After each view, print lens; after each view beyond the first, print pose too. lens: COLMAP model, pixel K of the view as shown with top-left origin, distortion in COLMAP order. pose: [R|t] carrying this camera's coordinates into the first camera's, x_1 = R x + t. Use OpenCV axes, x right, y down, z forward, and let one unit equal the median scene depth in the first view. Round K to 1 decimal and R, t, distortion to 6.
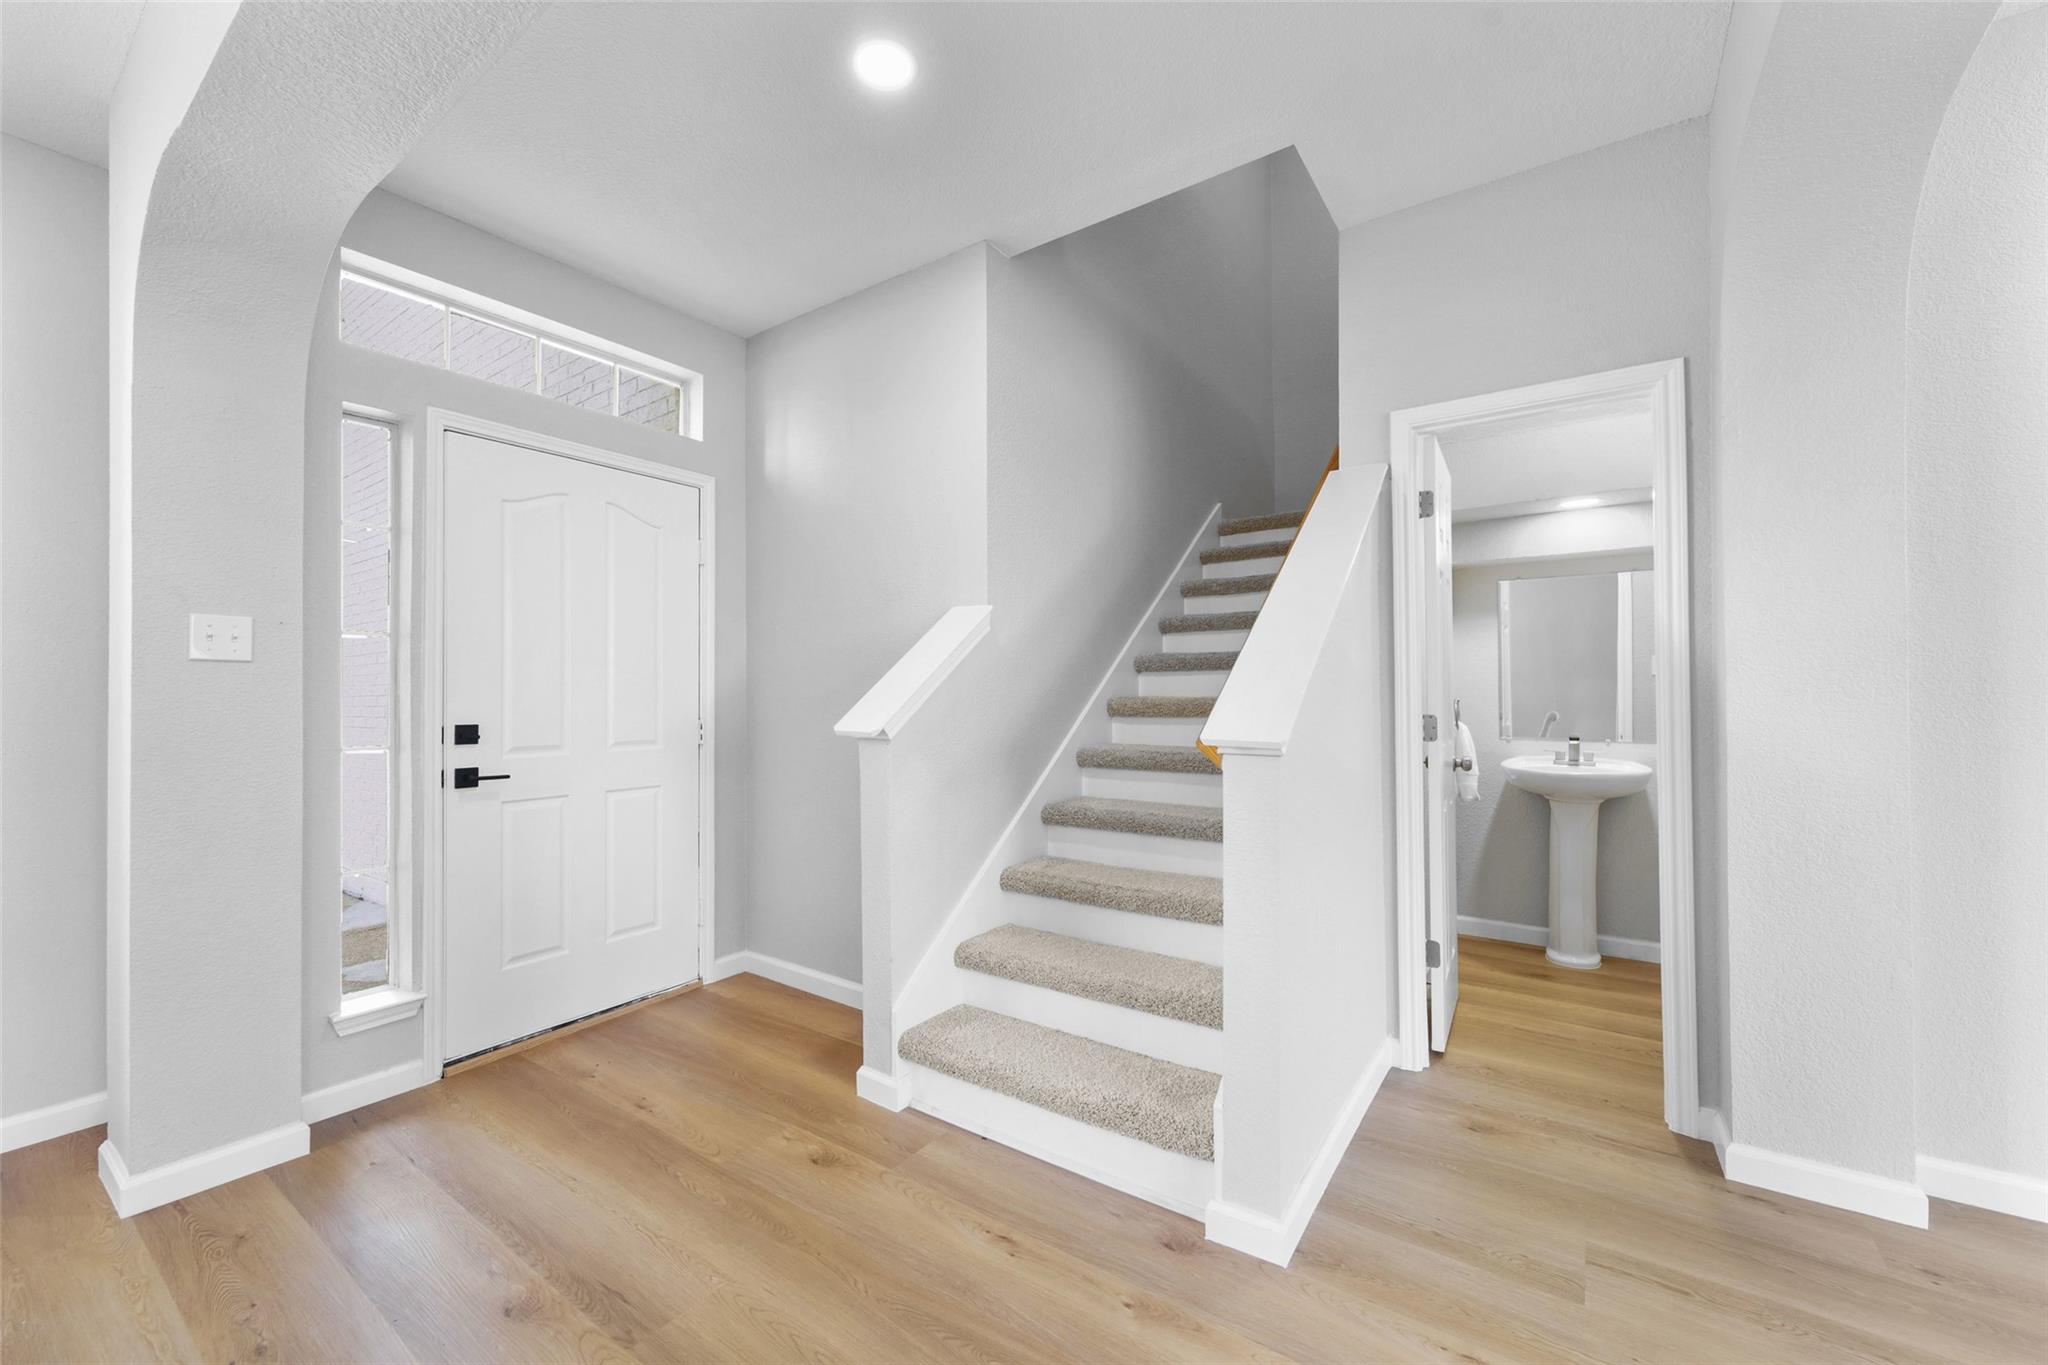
lens RADIAL K [[811.6, 0, 1014.3], [0, 811.6, 680.7], [0, 0, 1]] dist [0.008250, -0.001823]
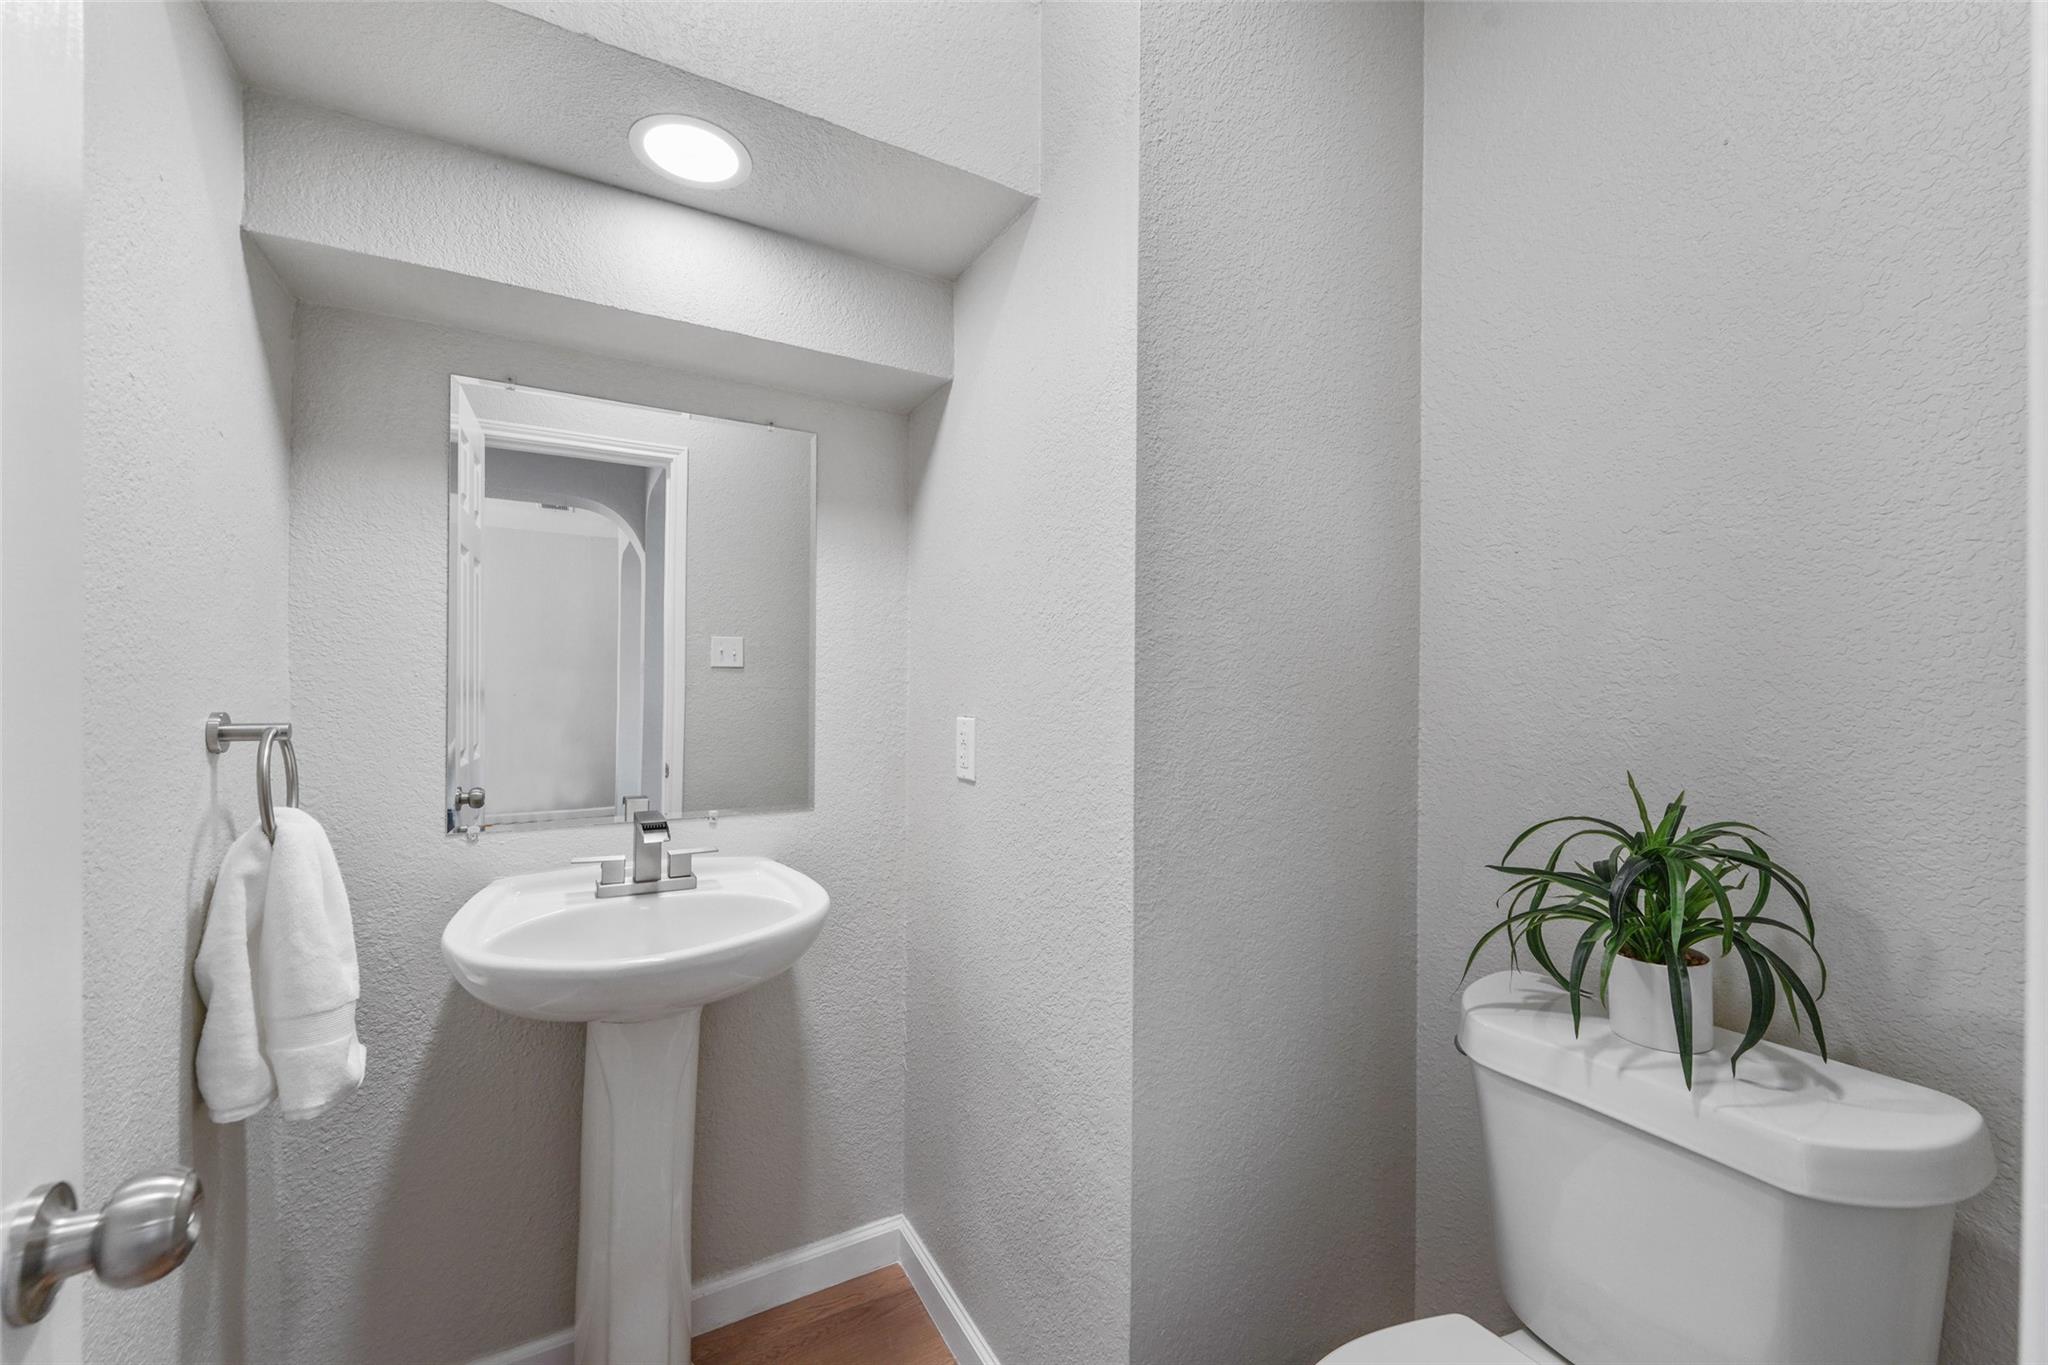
lens RADIAL K [[811.6, 0, 1021.2], [0, 811.6, 672.6], [0, 0, 1]] dist [0.008250, -0.001823]
pose [[0.499123, 0.006146, 0.866509, 0.446802], [-0.016036, 0.999869, 0.002145, -0.001668], [-0.866383, -0.014966, 0.499156, 0.663102]]
